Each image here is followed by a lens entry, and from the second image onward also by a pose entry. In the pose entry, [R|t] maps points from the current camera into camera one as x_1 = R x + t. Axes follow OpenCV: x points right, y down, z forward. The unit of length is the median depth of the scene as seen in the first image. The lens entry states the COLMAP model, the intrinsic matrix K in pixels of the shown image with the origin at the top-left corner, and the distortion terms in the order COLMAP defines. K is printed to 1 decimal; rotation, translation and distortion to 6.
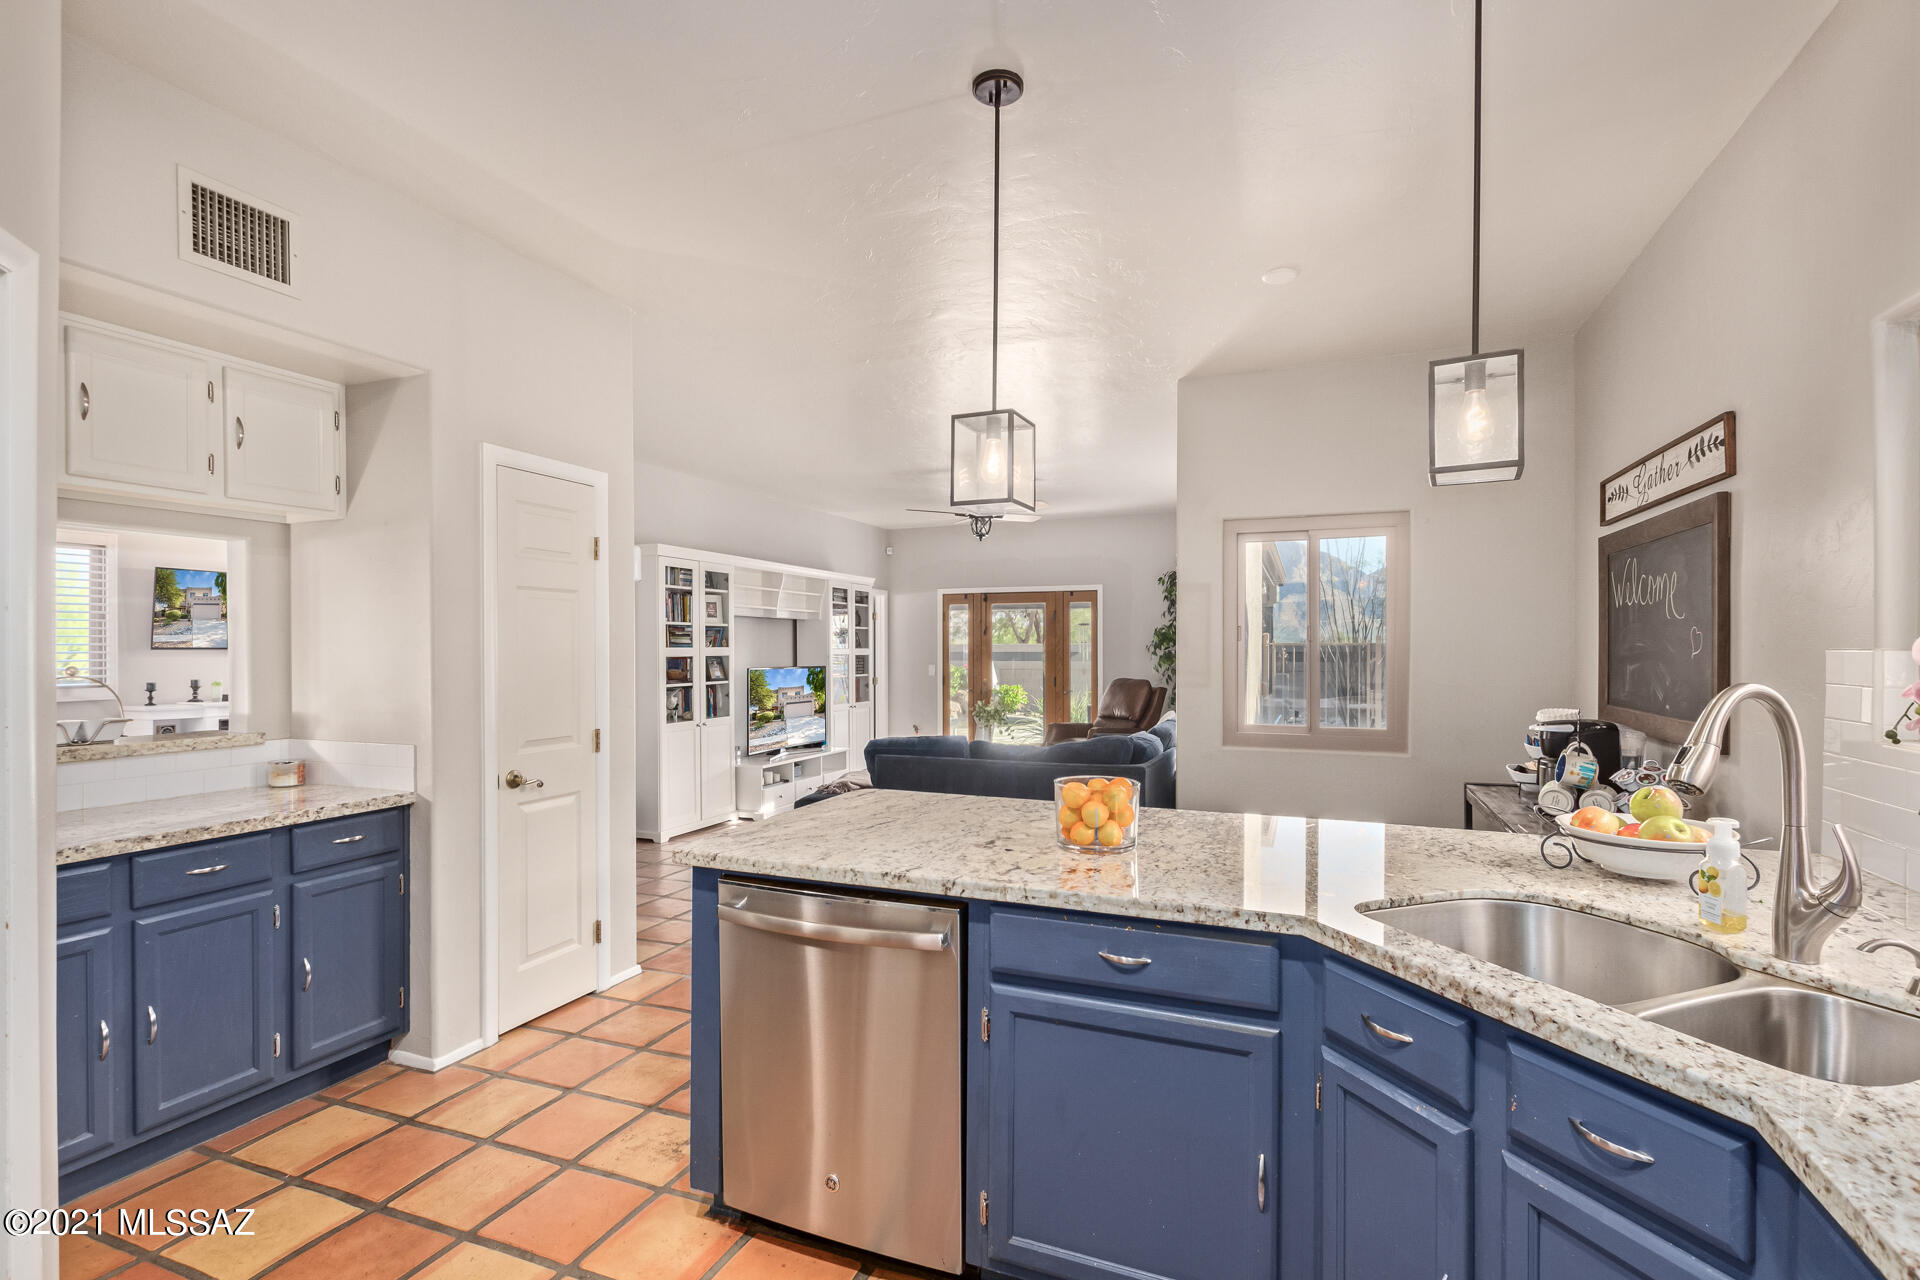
lens RADIAL K [[891.6, 0, 958.5], [0, 891.6, 654.1], [0, 0, 1]] dist [0.005333, -0.000166]
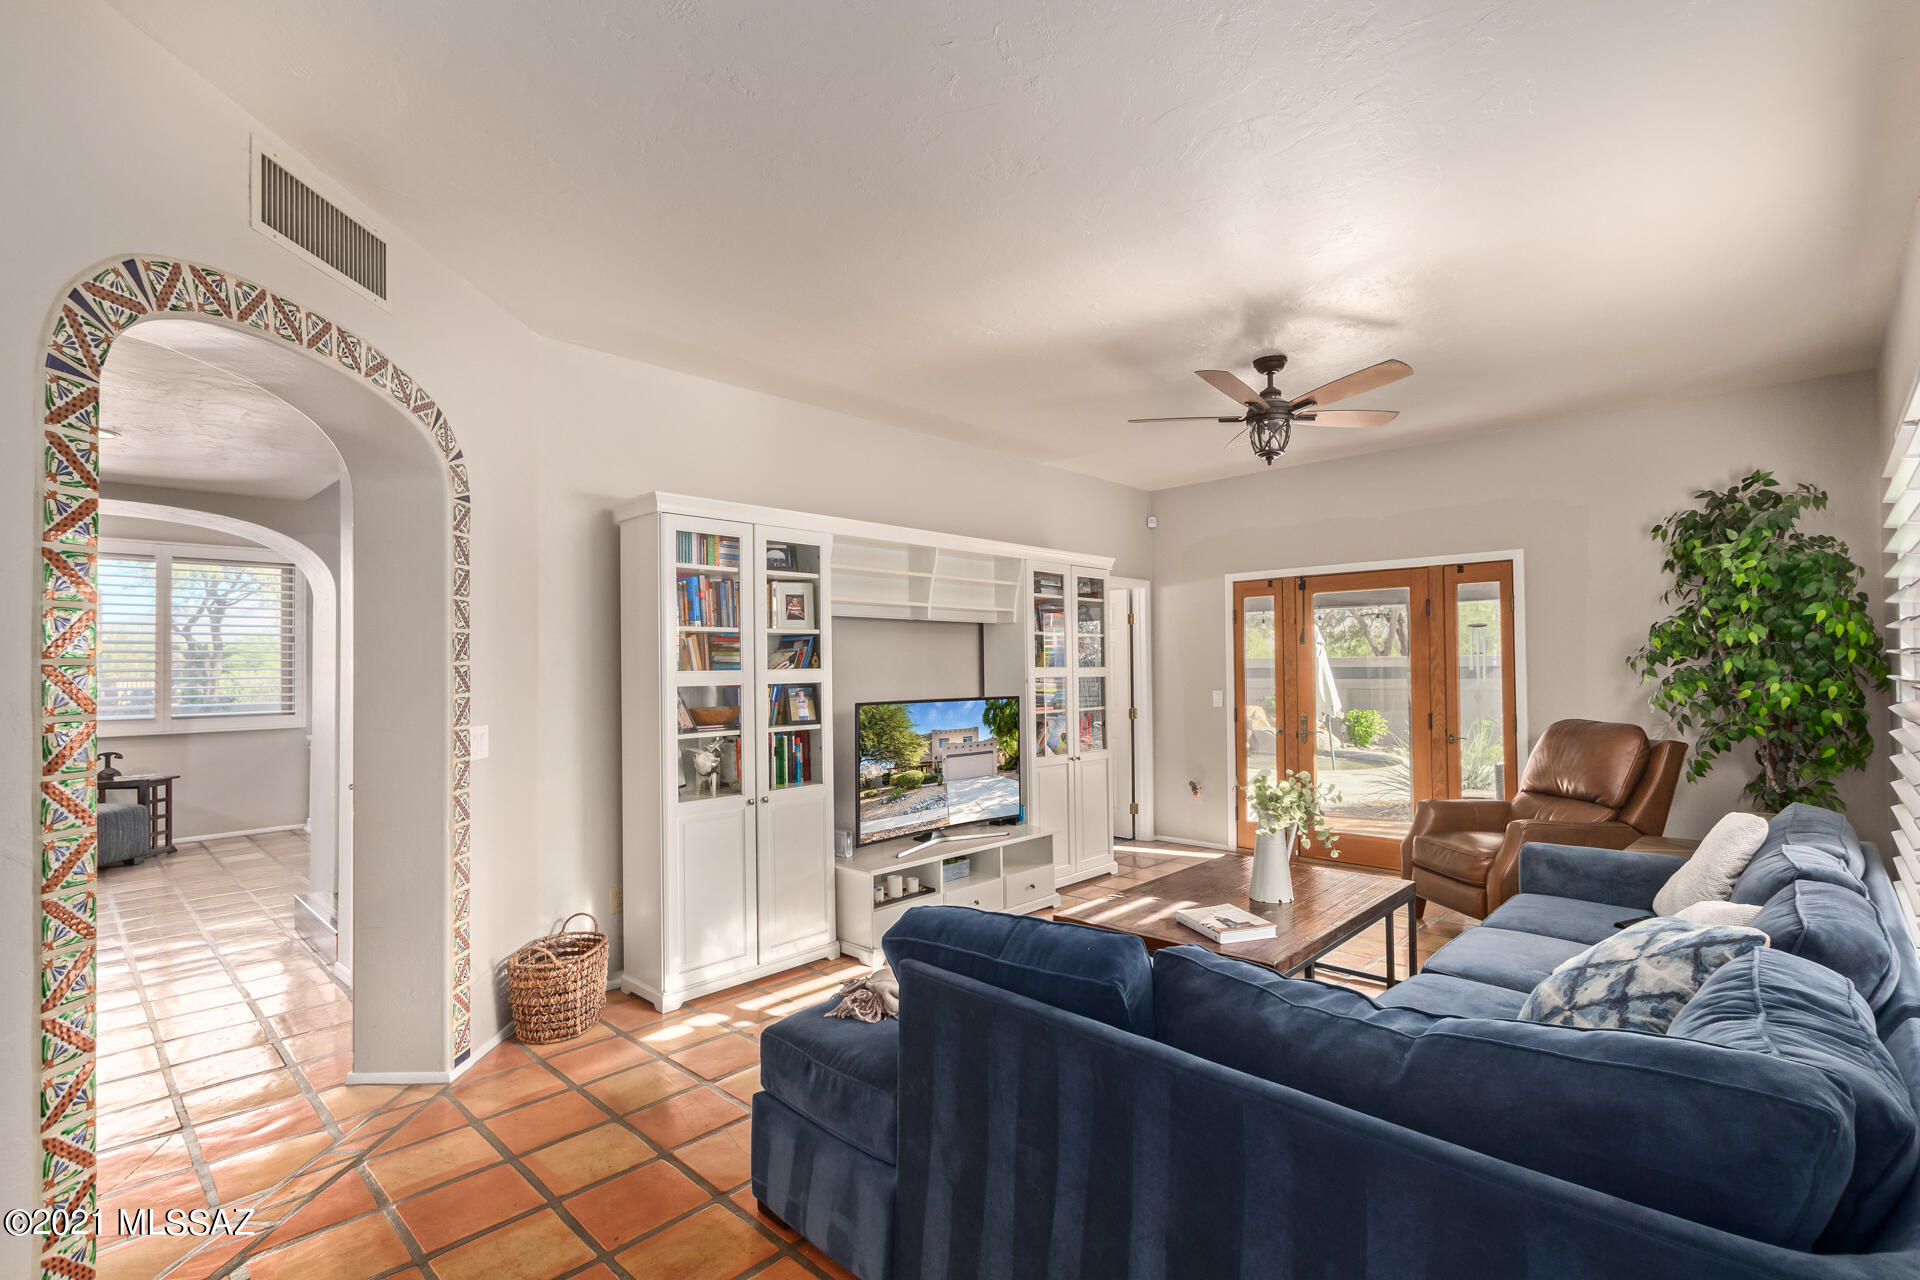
lens RADIAL K [[891.6, 0, 958.5], [0, 891.6, 654.1], [0, 0, 1]] dist [0.005333, -0.000166]
pose [[0.930380, -0.012963, -0.366367, 0.042717], [0.006802, 0.999813, -0.018102, -0.005077], [0.366533, 0.014349, 0.930295, 0.412314]]
